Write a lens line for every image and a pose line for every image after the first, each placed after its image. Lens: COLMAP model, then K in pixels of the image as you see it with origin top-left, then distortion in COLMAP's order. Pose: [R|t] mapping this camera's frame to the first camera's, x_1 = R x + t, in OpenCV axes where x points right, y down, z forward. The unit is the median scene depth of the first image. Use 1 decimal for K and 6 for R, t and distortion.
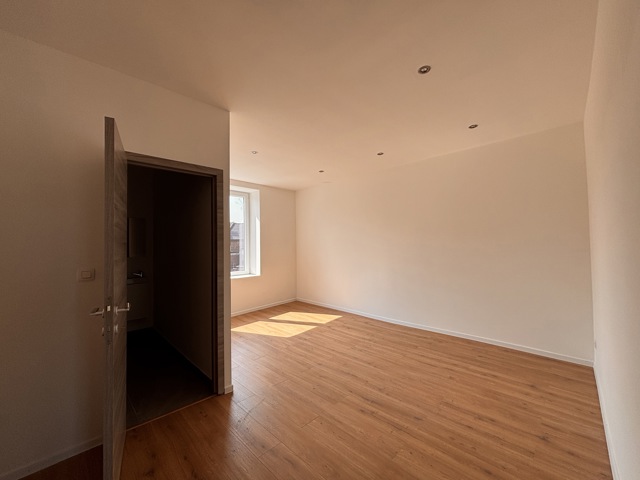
lens RADIAL K [[257.8, 0, 320.2], [0, 257.8, 240.3], [0, 0, 1]] dist [-0.000850, -0.000018]
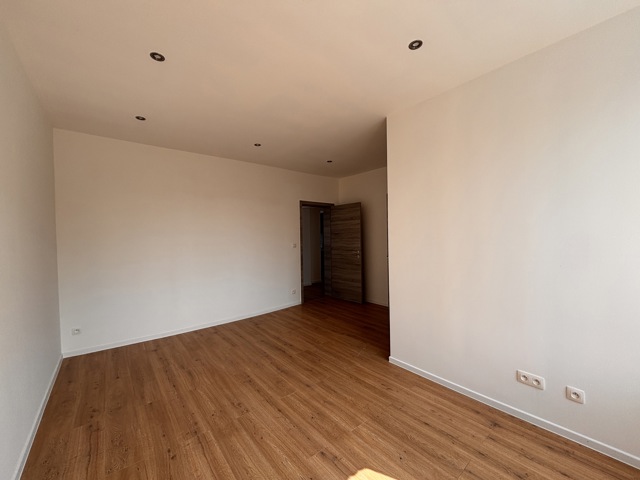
lens RADIAL K [[257.8, 0, 319.9], [0, 257.8, 239.5], [0, 0, 1]] dist [-0.000850, -0.000018]
pose [[-0.994221, 0.028995, 0.103358, -0.137756], [0.028150, 0.999557, -0.009629, 0.029838], [-0.103592, -0.006664, -0.994598, 1.836001]]
